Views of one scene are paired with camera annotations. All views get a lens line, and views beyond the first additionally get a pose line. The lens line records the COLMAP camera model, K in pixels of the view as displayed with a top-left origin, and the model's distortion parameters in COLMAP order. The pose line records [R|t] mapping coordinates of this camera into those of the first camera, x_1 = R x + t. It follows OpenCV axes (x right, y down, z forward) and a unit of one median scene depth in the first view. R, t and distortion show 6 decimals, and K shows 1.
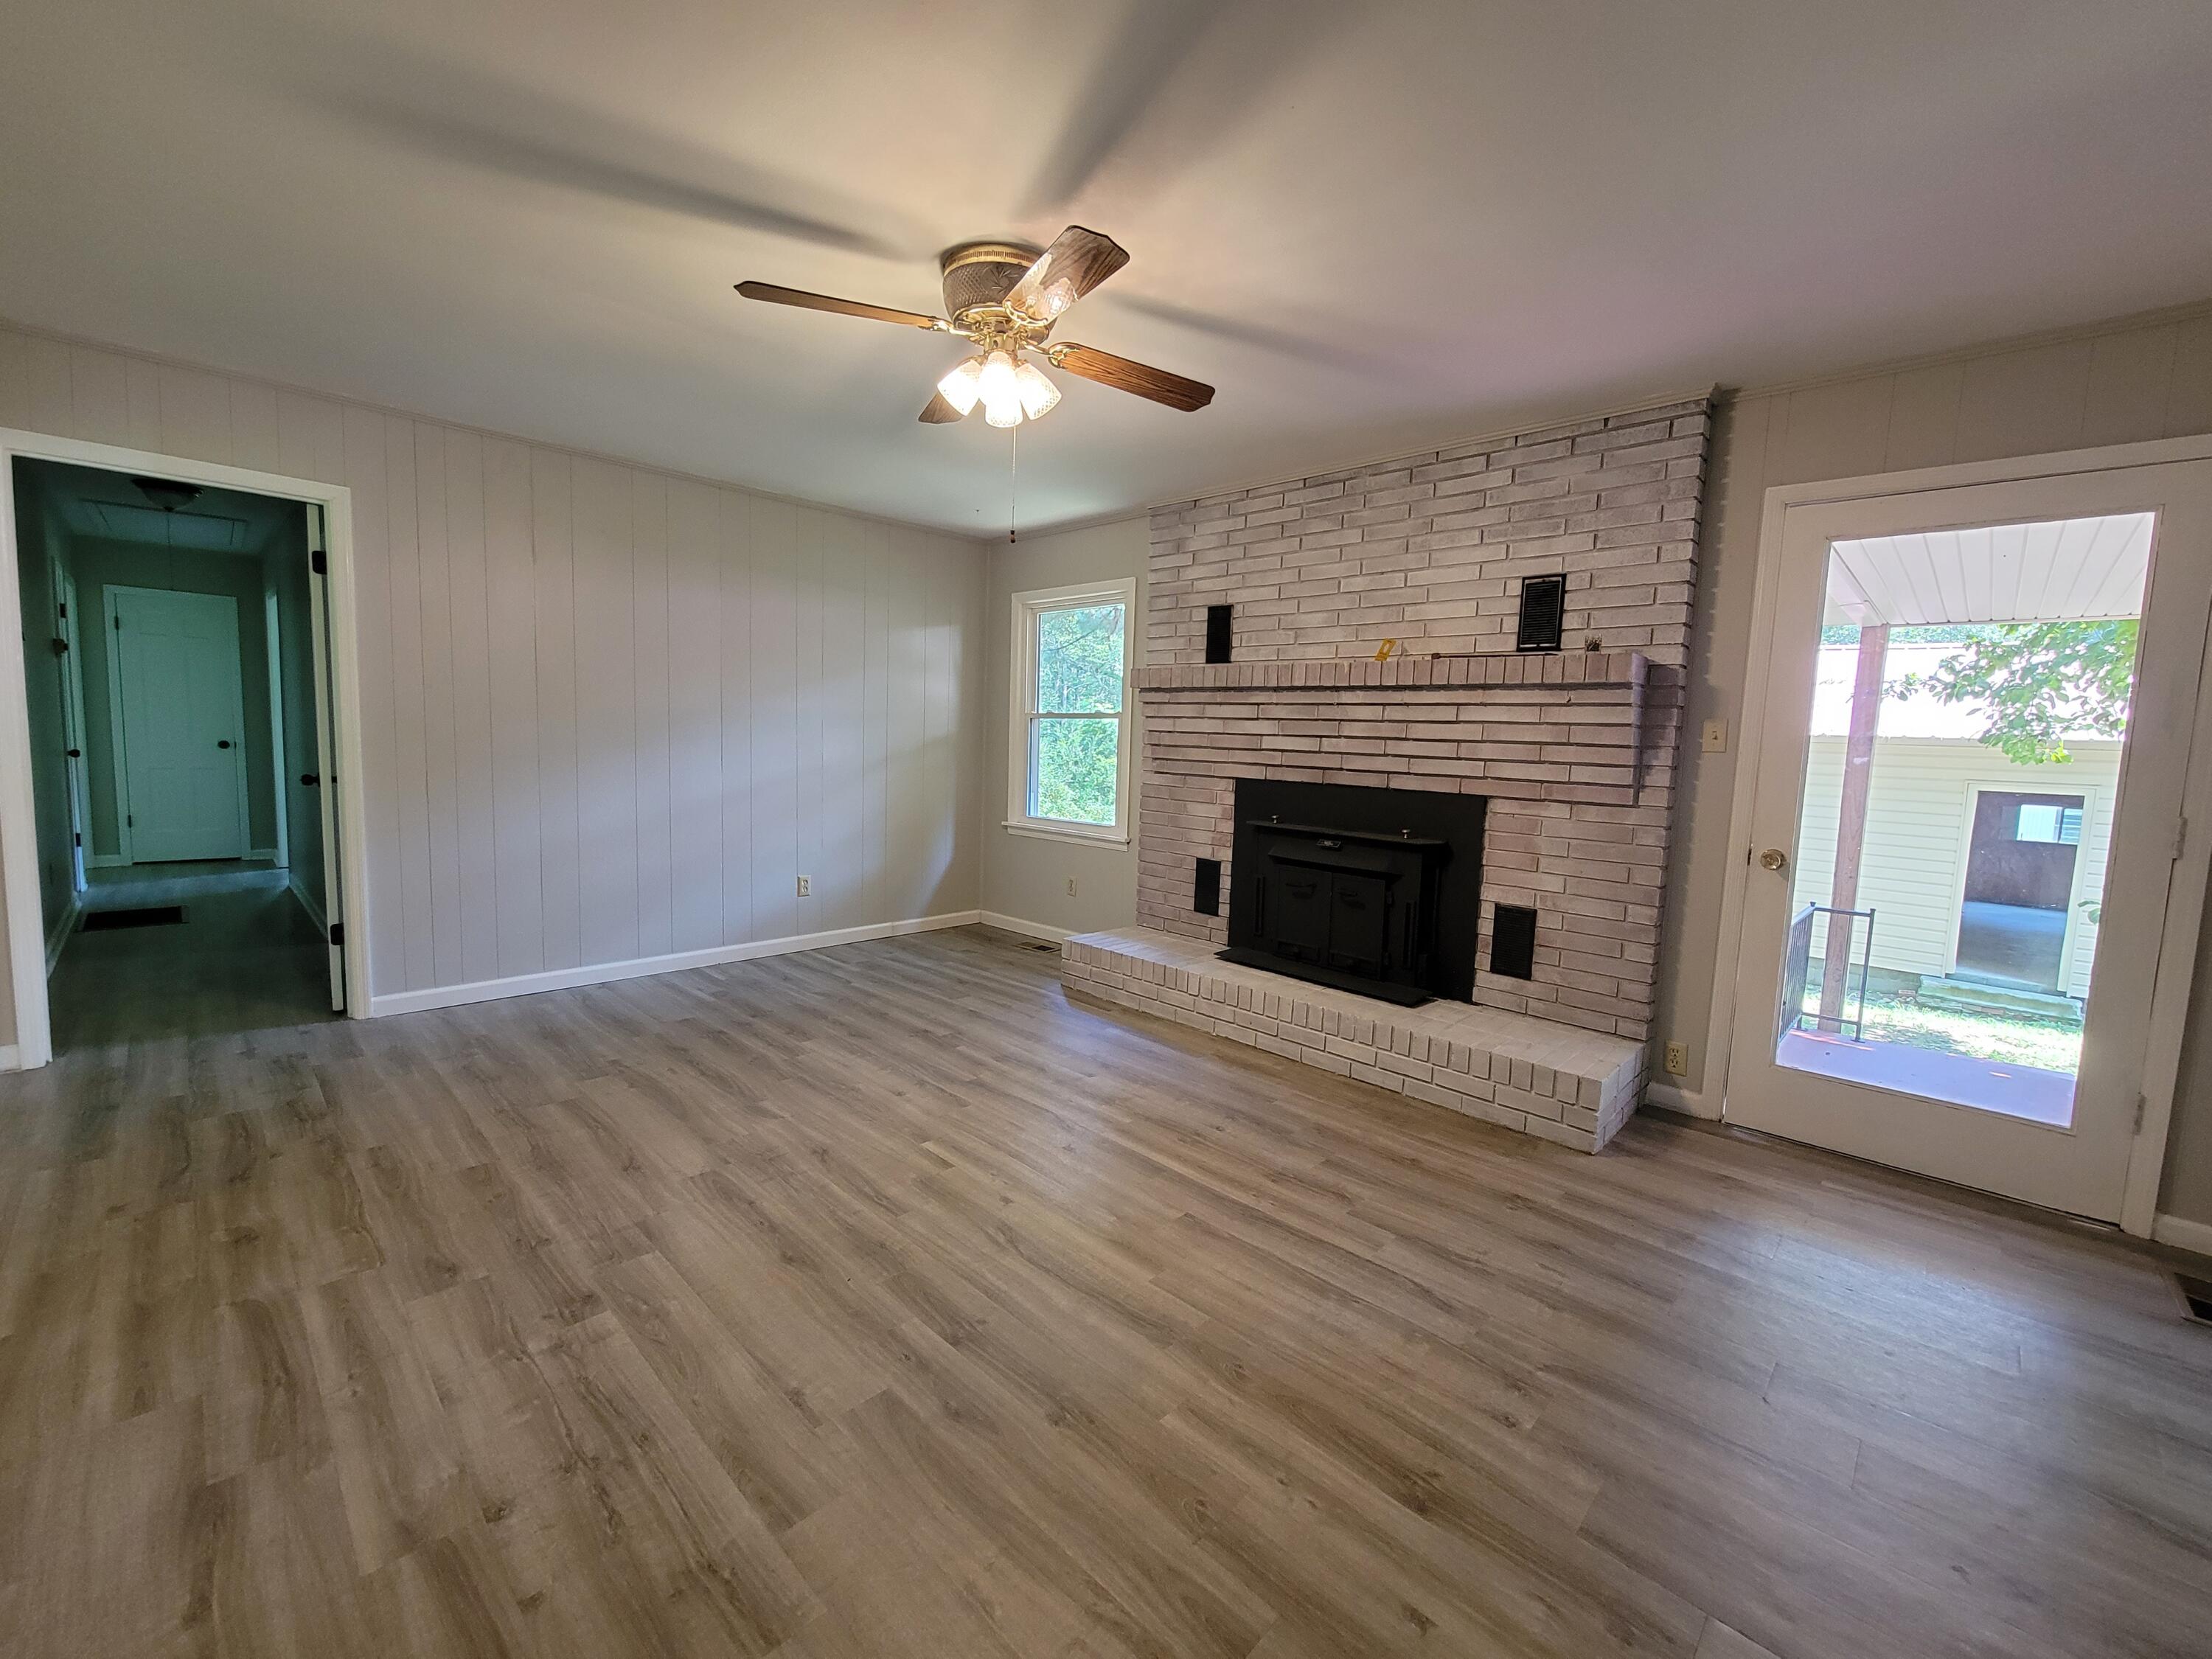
lens RADIAL K [[933.2, 0, 1106.0], [0, 933.2, 829.5], [0, 0, 1]] dist [0.004192, 0.000078]
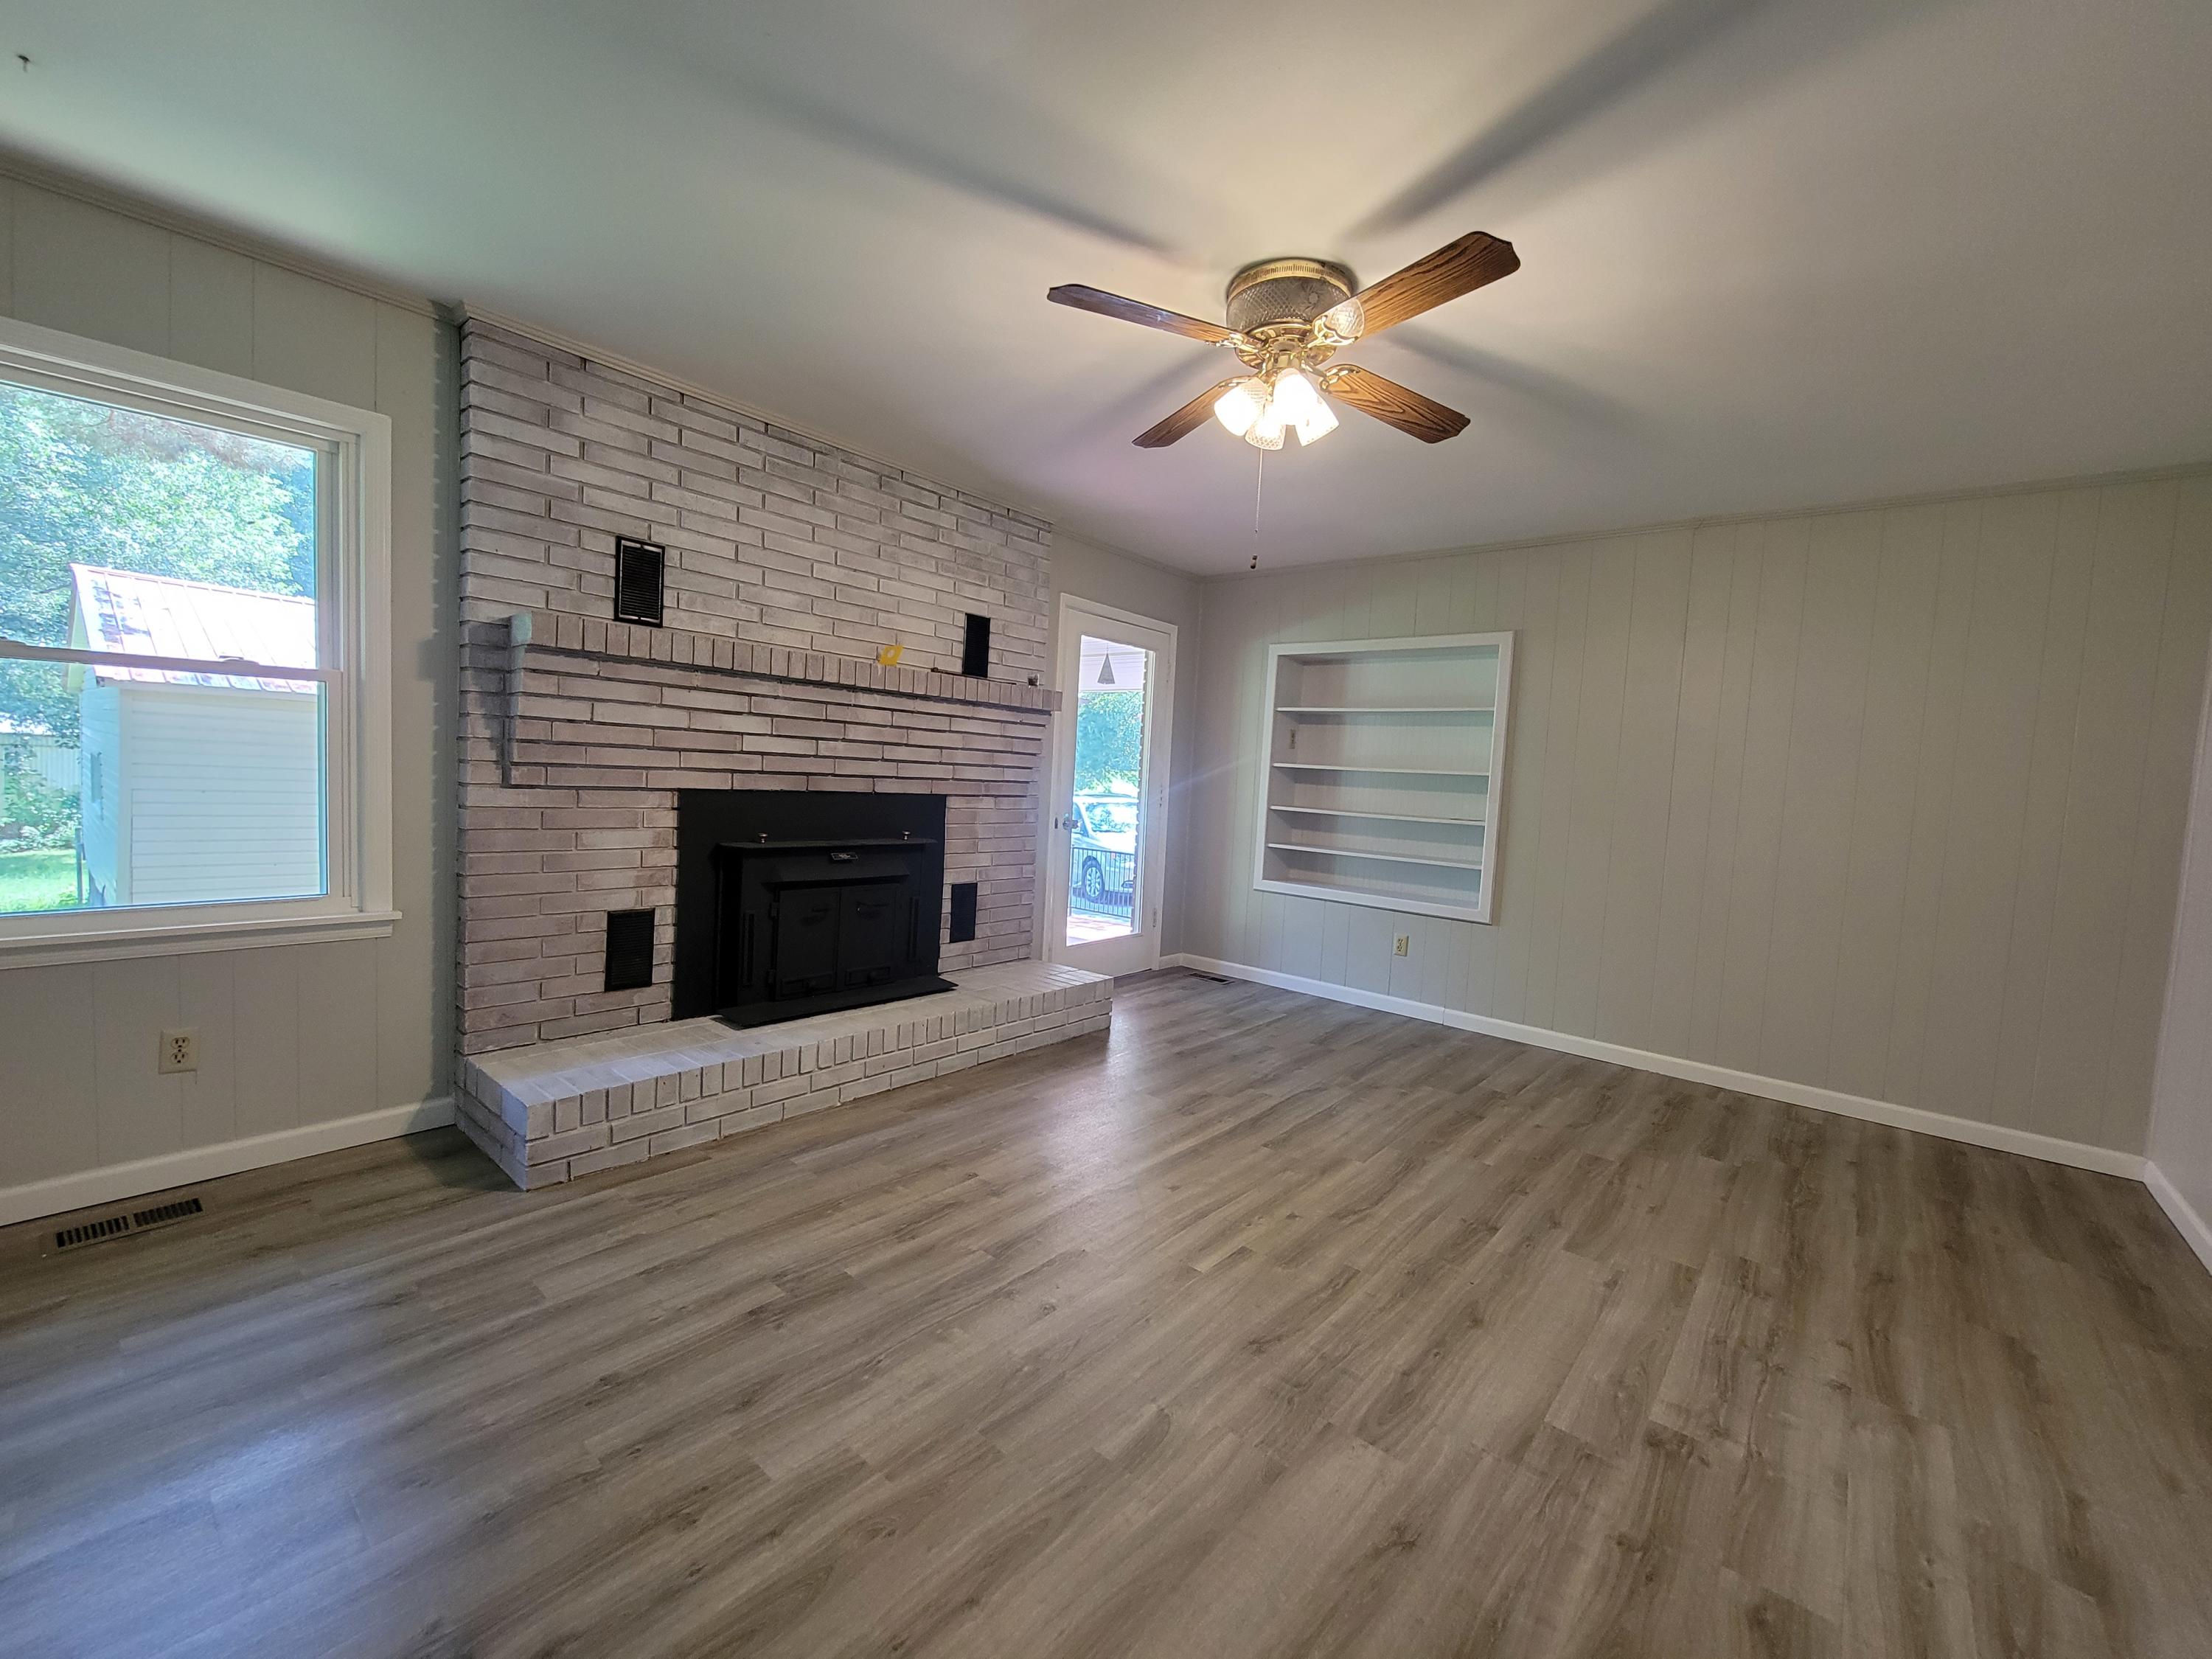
lens RADIAL K [[933.2, 0, 1106.0], [0, 933.2, 829.5], [0, 0, 1]] dist [0.004192, 0.000078]
pose [[-0.100122, -0.105139, 0.989405, -0.773117], [0.040273, 0.993158, 0.109613, -0.113173], [-0.994160, 0.050821, -0.095202, 0.922026]]
